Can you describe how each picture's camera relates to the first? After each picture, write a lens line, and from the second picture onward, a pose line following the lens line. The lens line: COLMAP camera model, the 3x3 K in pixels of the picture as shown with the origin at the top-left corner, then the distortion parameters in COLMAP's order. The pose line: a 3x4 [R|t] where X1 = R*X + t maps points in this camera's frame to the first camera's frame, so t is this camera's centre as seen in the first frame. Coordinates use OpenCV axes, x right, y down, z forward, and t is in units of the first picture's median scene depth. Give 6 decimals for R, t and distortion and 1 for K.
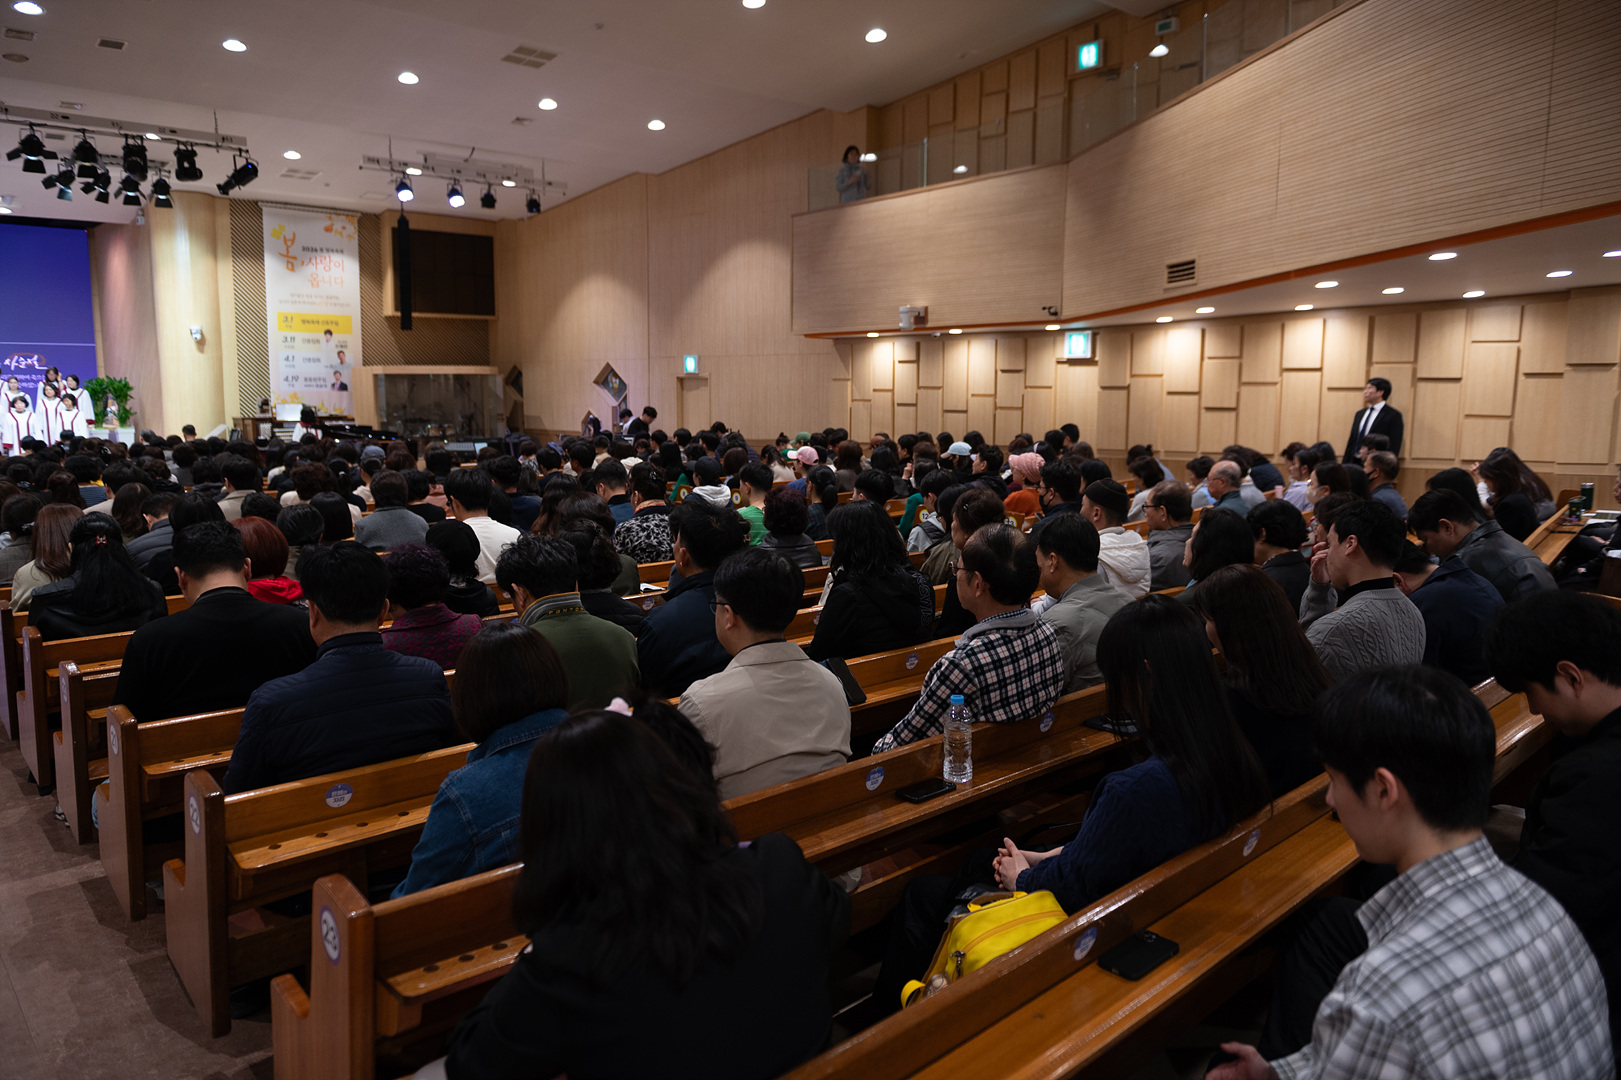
lens RADIAL K [[1126.0, 0, 807.3], [0, 1126.0, 537.1], [0, 0, 1]] dist [0.011170, 0.003148]
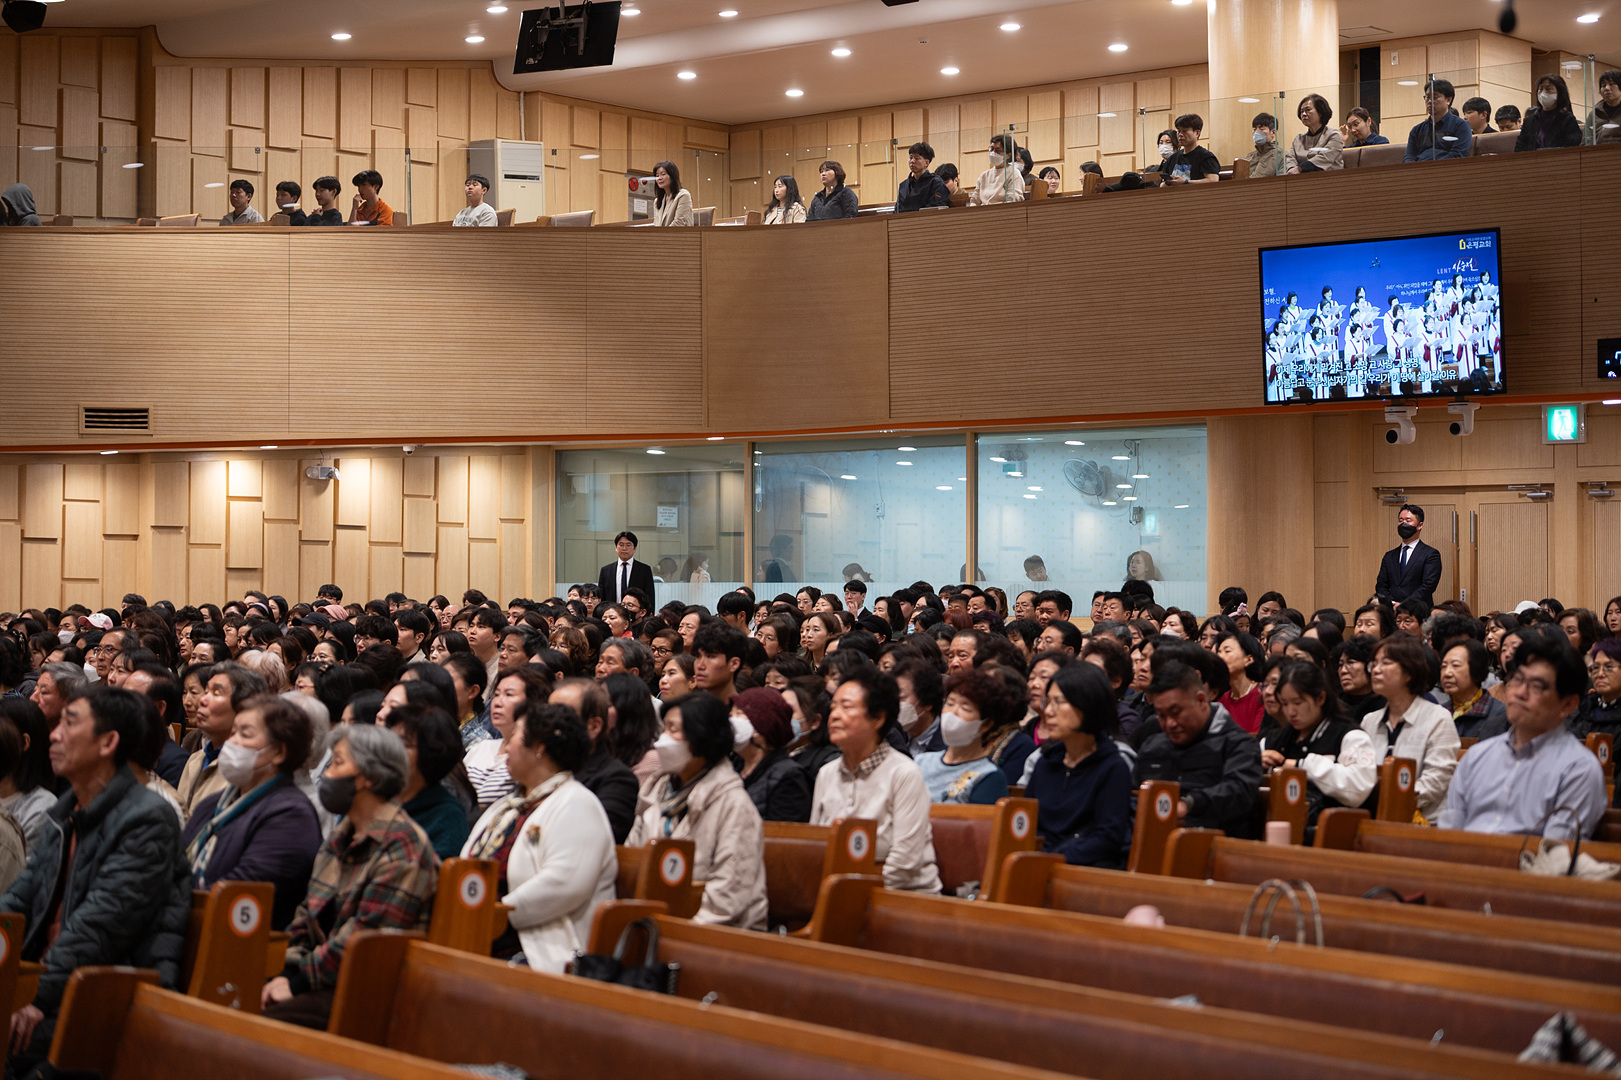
lens RADIAL K [[3262.4, 0, 813.9], [0, 3262.4, 547.2], [0, 0, 1]] dist [-0.085635, 0.000000]
pose [[-0.107610, 0.006622, 0.994171, -2.240728], [0.130442, 0.991427, 0.007515, -0.079088], [-0.985599, 0.130491, -0.107551, 0.729349]]
